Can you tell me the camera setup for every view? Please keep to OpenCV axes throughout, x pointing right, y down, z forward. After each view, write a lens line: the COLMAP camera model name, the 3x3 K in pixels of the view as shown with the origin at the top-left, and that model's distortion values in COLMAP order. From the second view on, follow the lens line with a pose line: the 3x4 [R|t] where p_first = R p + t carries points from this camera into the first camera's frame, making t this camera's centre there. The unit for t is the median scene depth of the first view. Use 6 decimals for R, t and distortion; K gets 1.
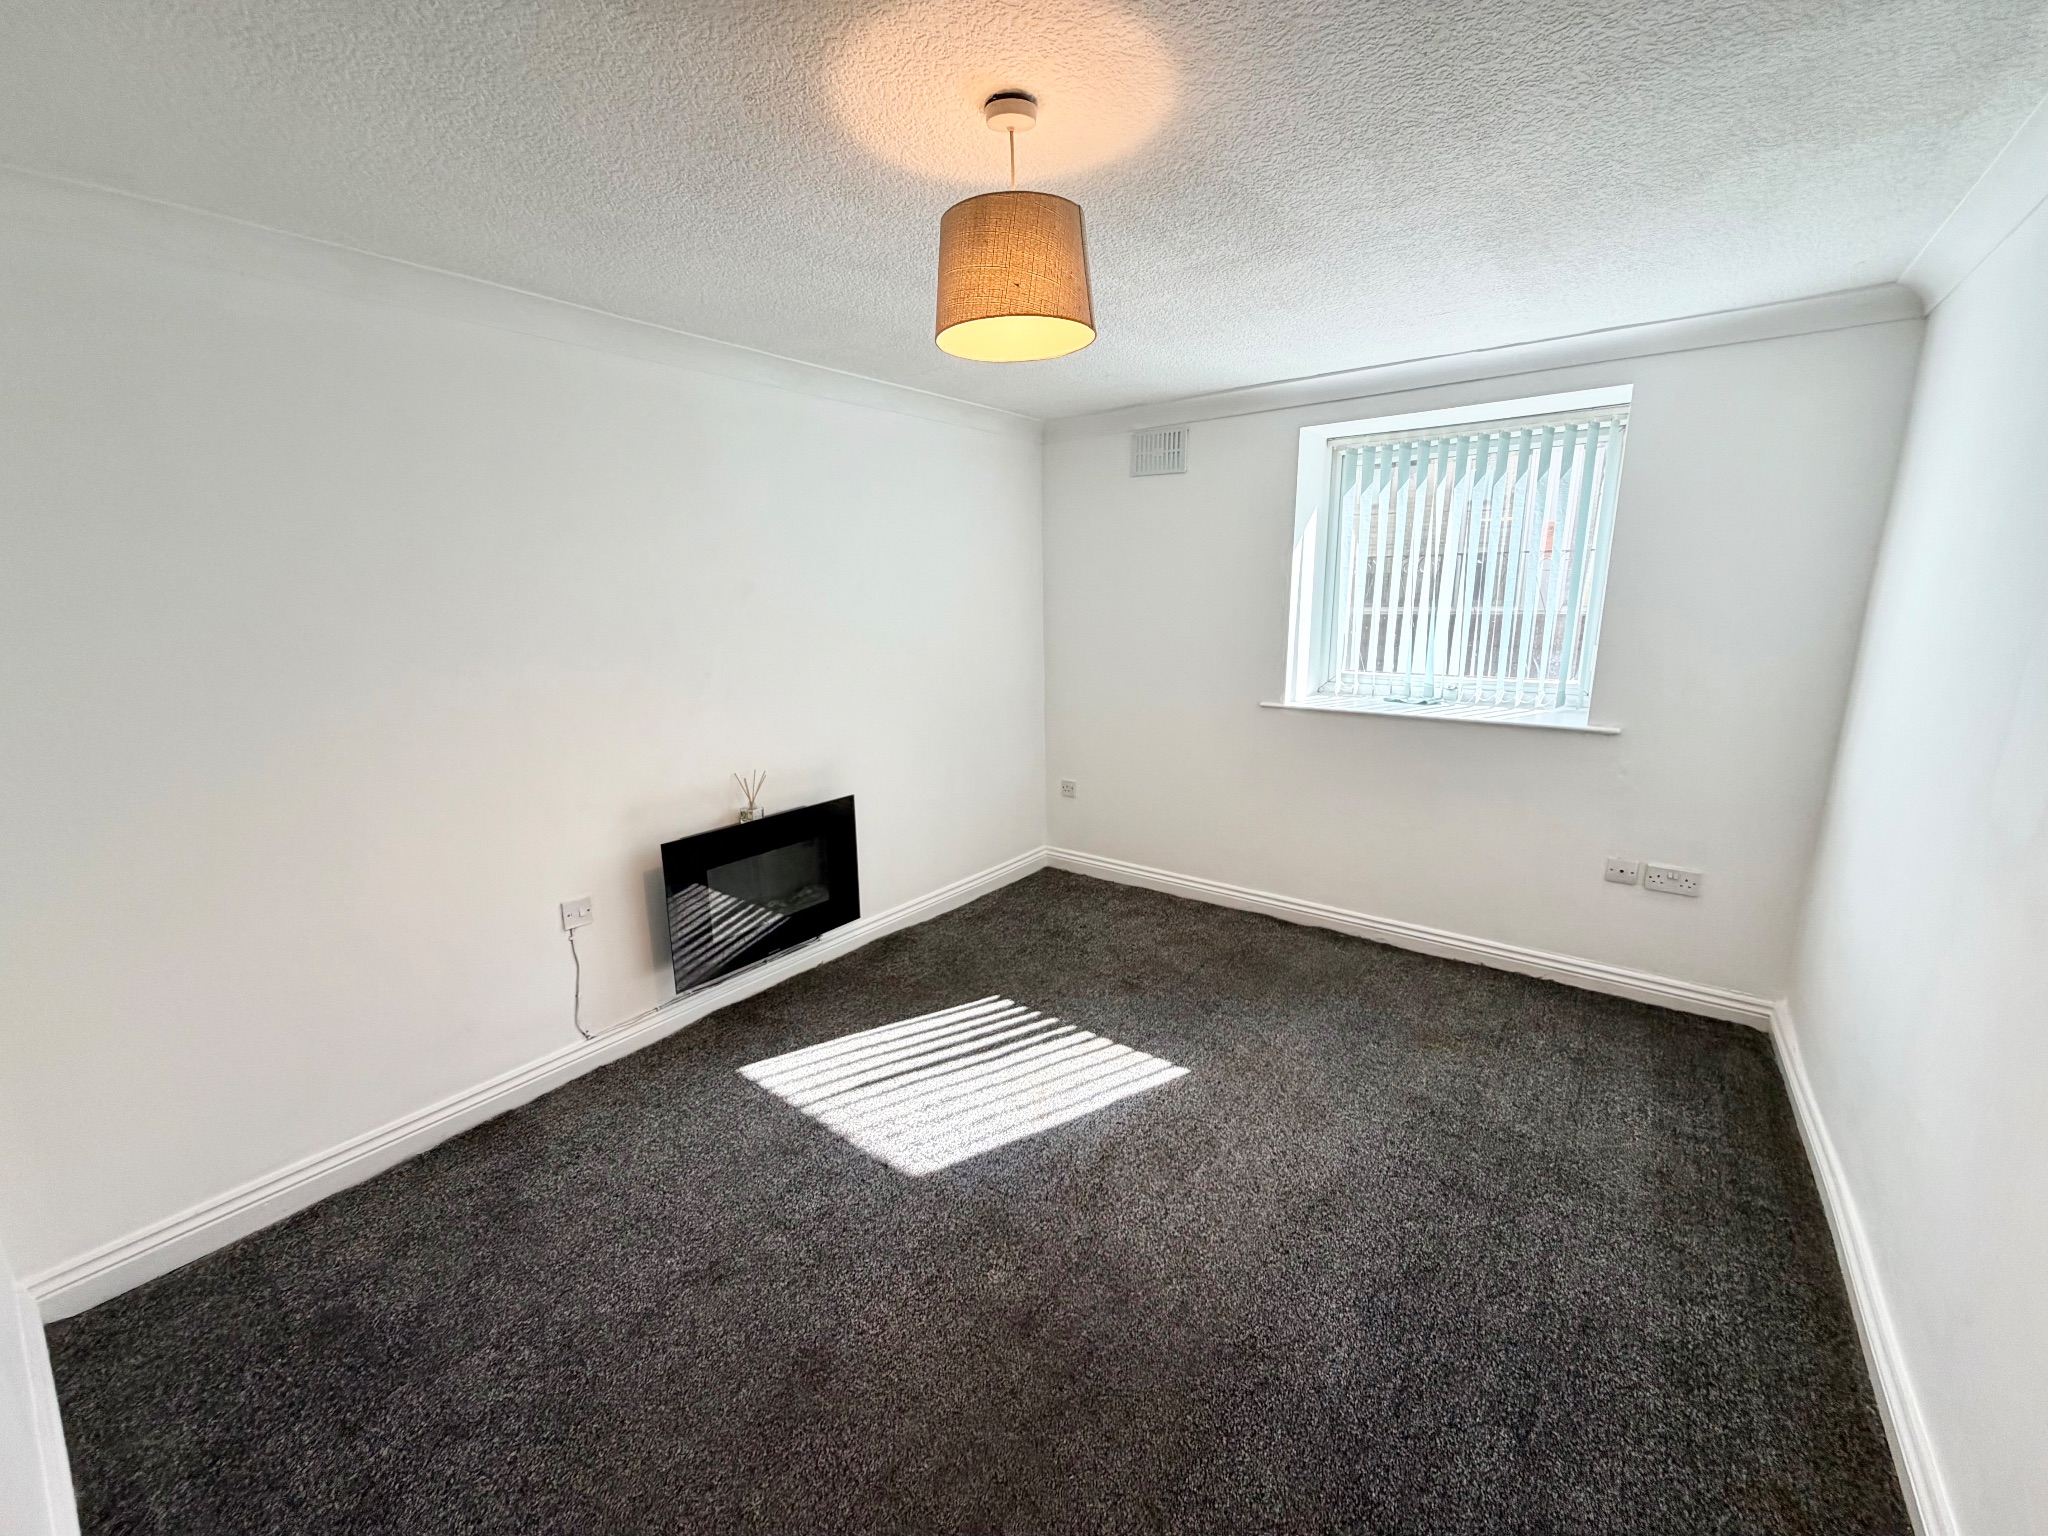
lens RADIAL K [[817.1, 0, 1020.2], [0, 817.1, 766.8], [0, 0, 1]] dist [0.001271, -0.000060]
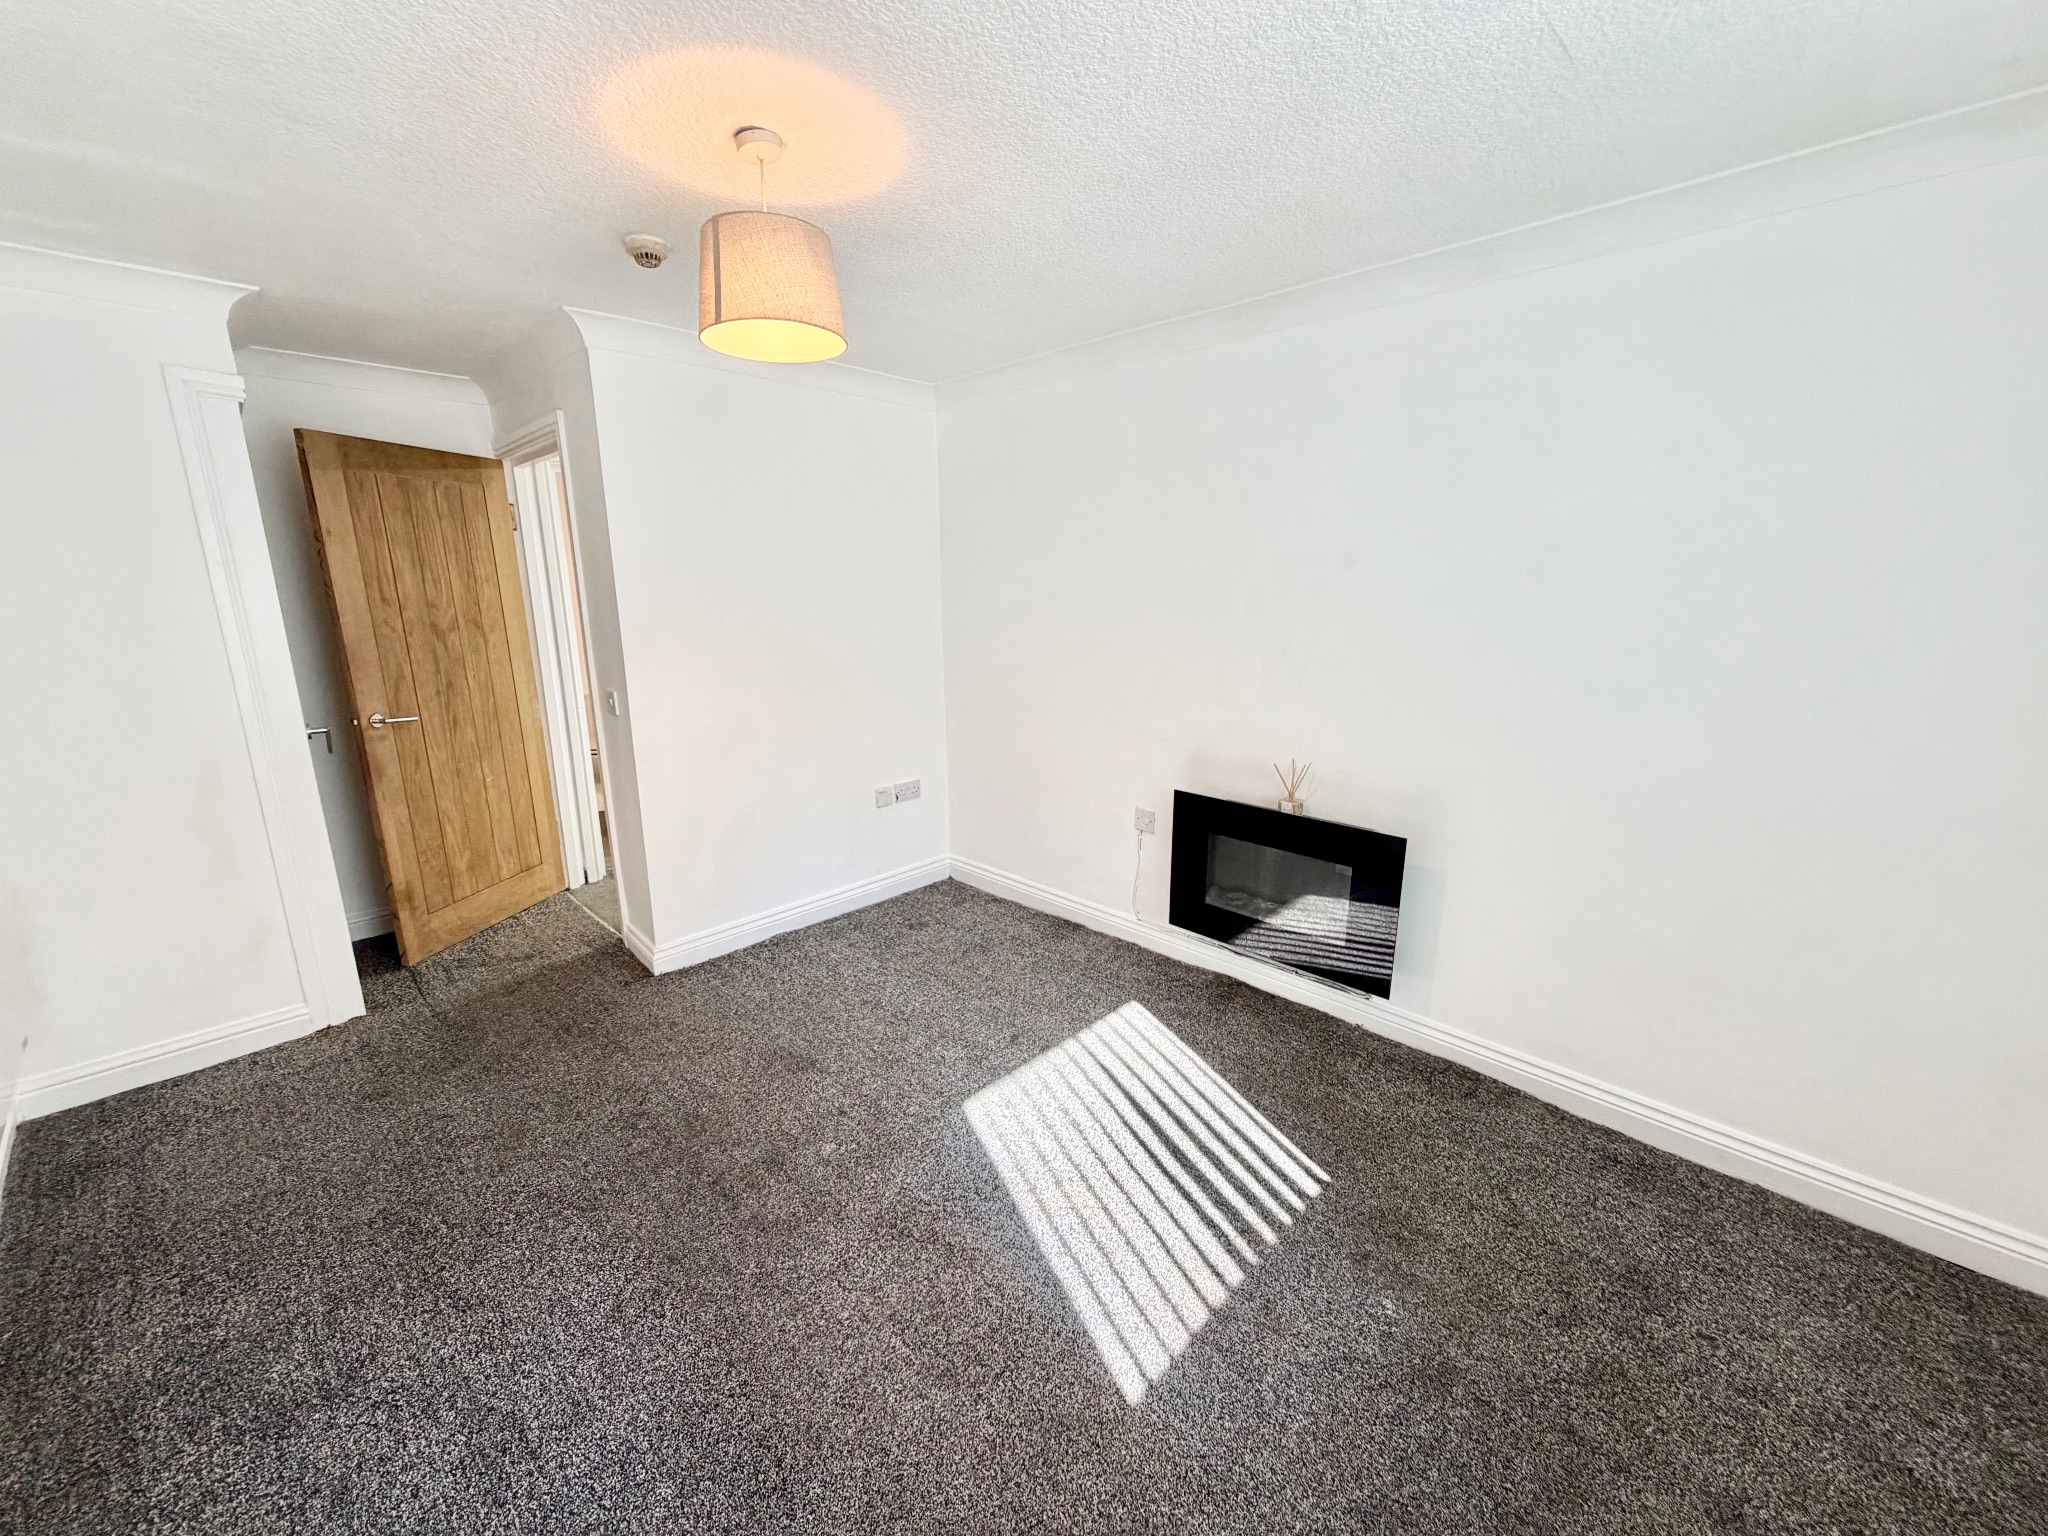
lens RADIAL K [[817.1, 0, 1020.2], [0, 817.1, 766.8], [0, 0, 1]] dist [0.001271, -0.000060]
pose [[-0.123545, 0.238779, -0.963183, 0.666147], [-0.203597, 0.943871, 0.260106, -0.184530], [0.971228, 0.228236, -0.067996, 0.864003]]
